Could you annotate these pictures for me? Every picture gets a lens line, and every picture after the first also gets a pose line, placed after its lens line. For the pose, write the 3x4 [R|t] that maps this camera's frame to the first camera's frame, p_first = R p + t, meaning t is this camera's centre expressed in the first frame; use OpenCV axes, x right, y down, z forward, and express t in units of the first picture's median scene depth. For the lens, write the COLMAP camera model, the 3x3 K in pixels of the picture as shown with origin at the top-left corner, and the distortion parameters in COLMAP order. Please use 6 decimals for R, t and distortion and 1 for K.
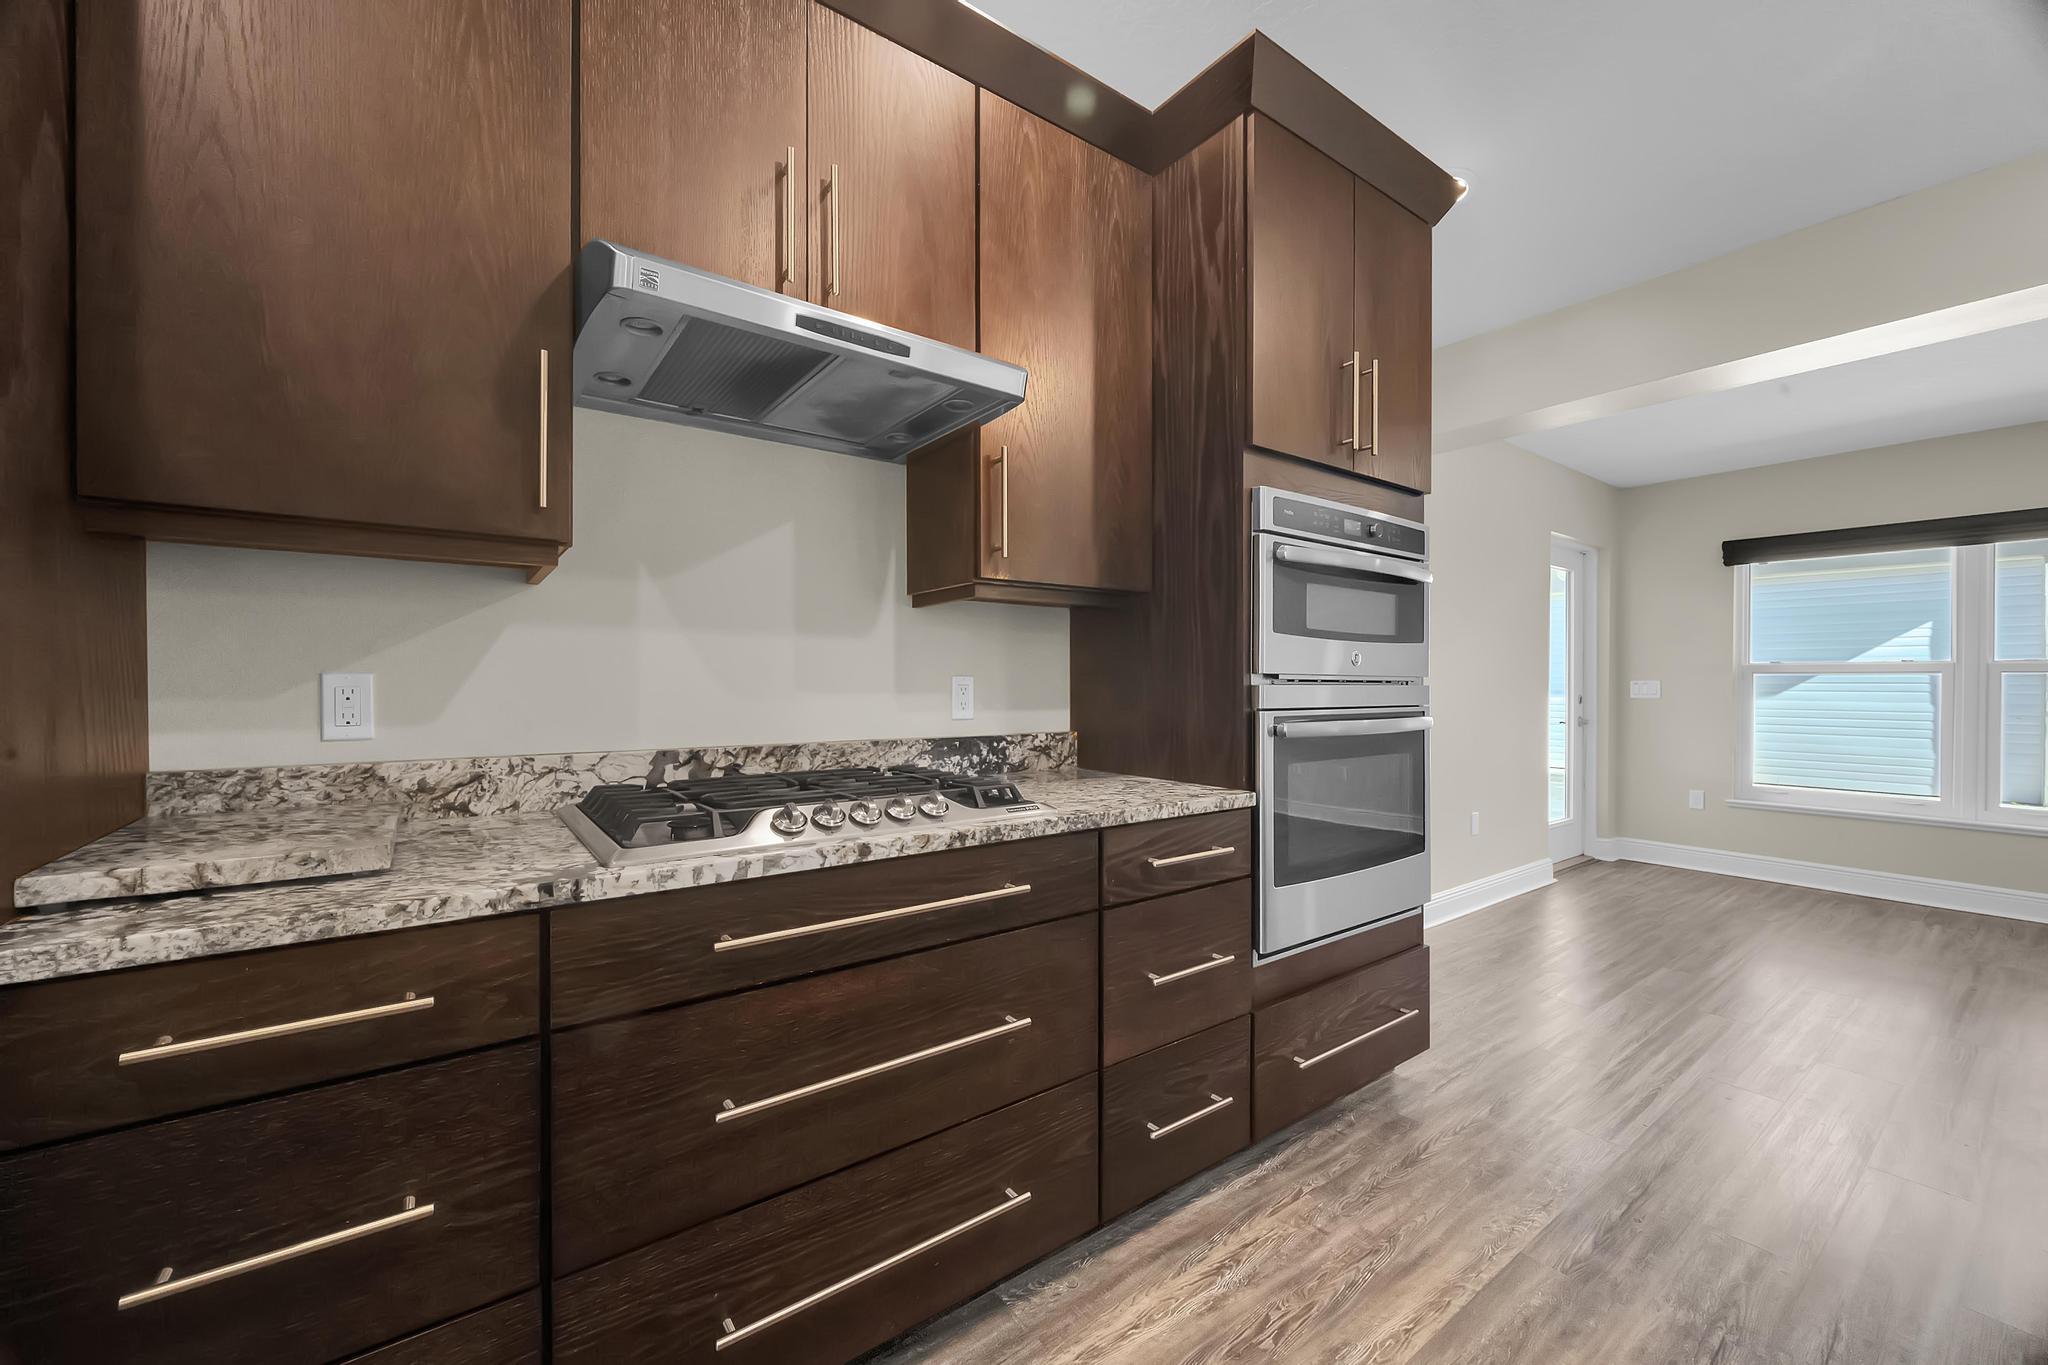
lens RADIAL K [[799.5, 0, 1022.9], [0, 799.5, 685.7], [0, 0, 1]] dist [-0.001851, 0.000306]
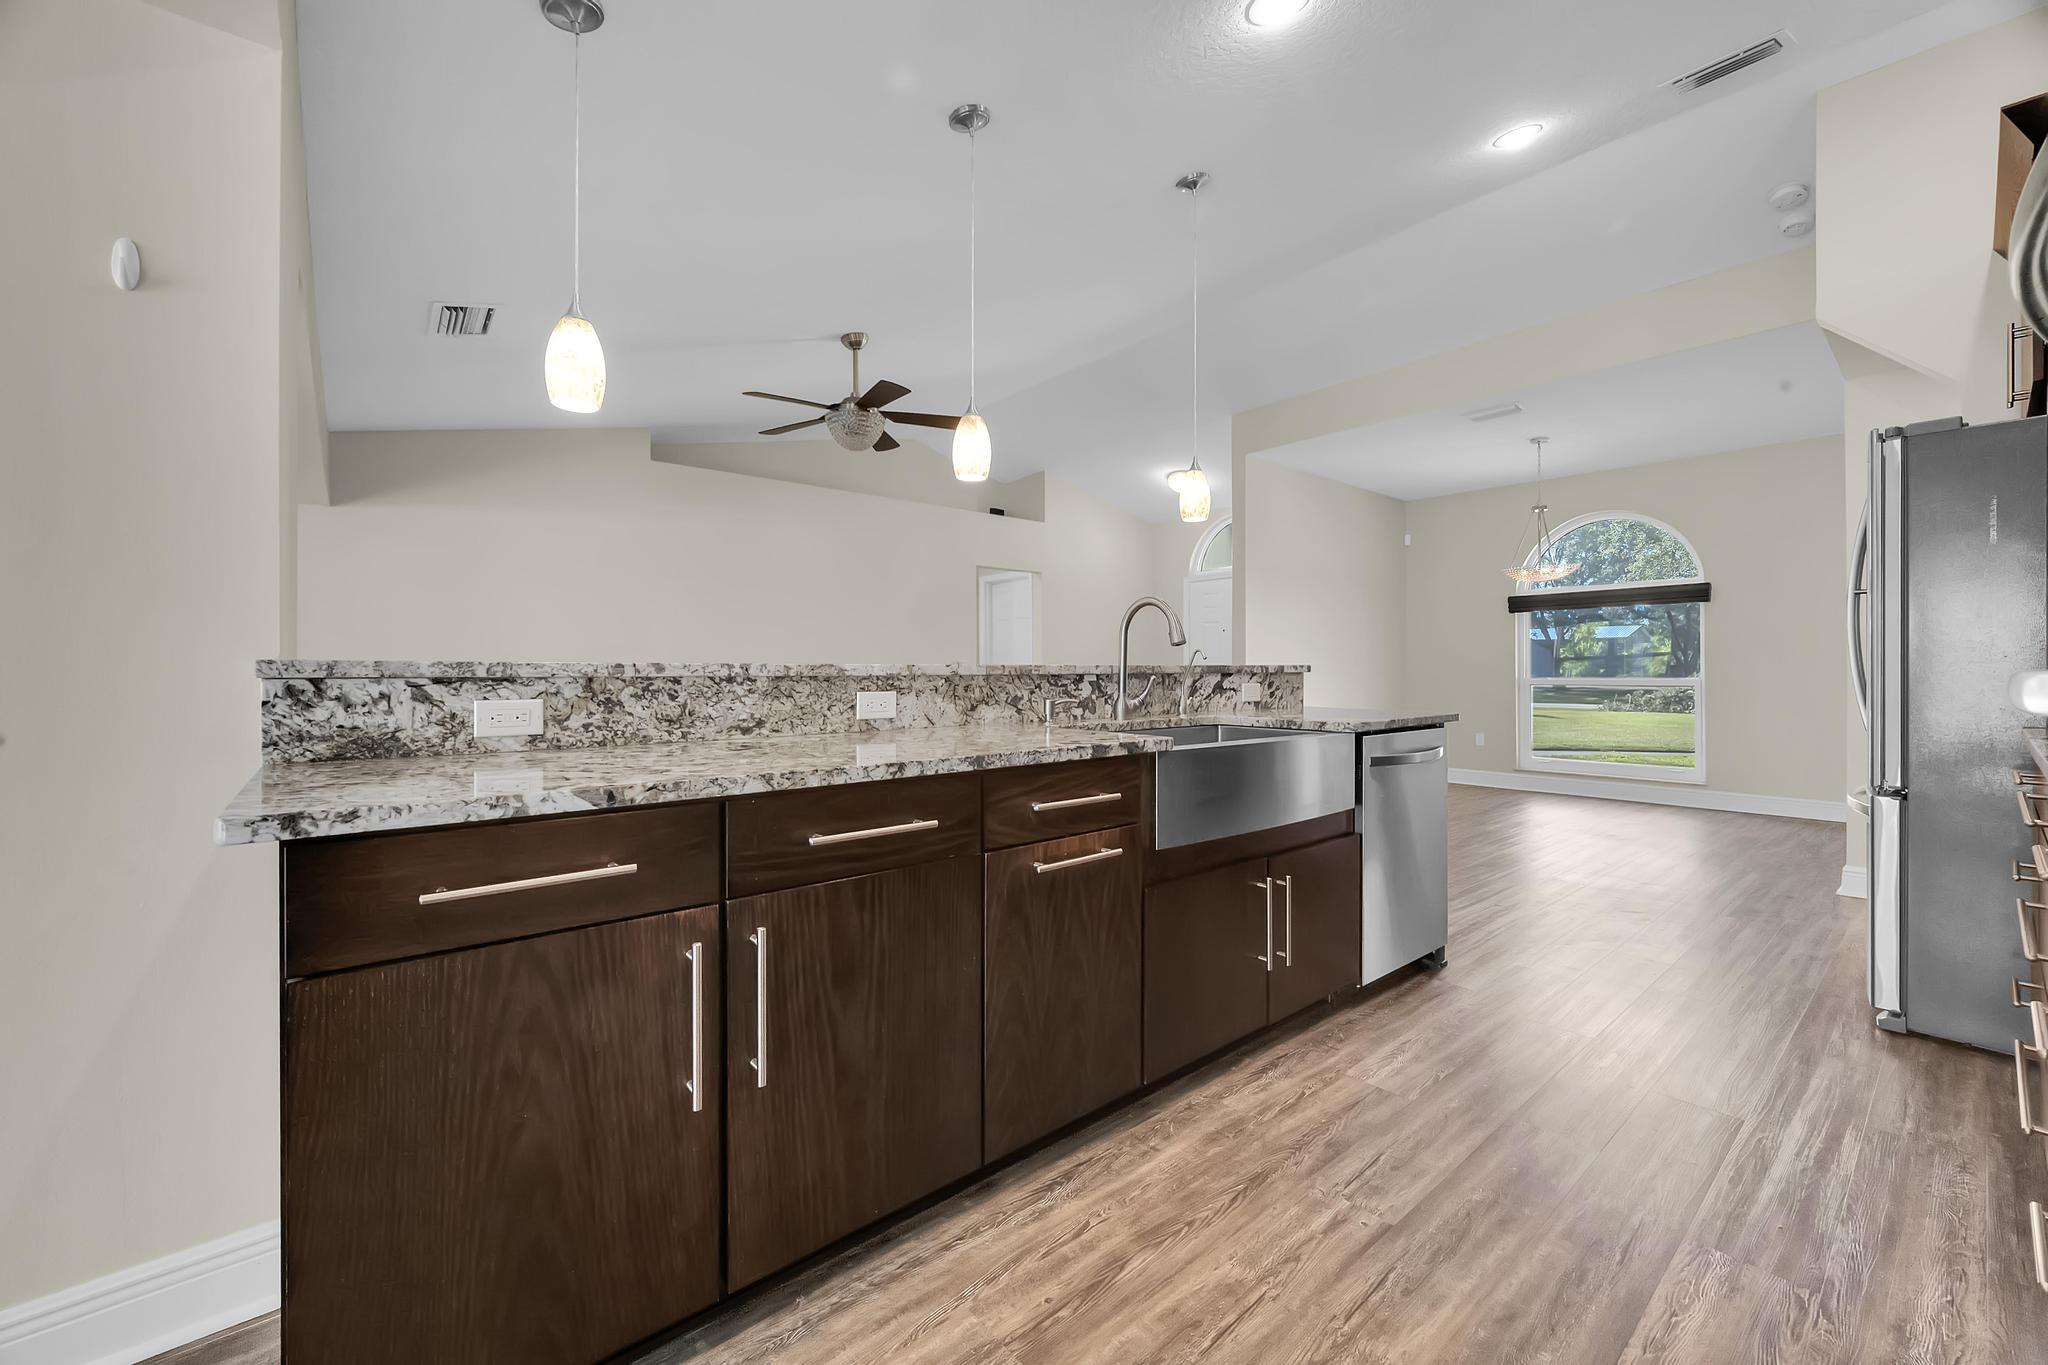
lens RADIAL K [[799.5, 0, 1019.6], [0, 799.5, 667.8], [0, 0, 1]] dist [-0.001851, 0.000306]
pose [[-0.998607, -0.002621, -0.052694, 1.024537], [-0.002792, 0.999991, 0.003167, 0.044053], [0.052686, 0.003309, -0.998606, 1.492876]]
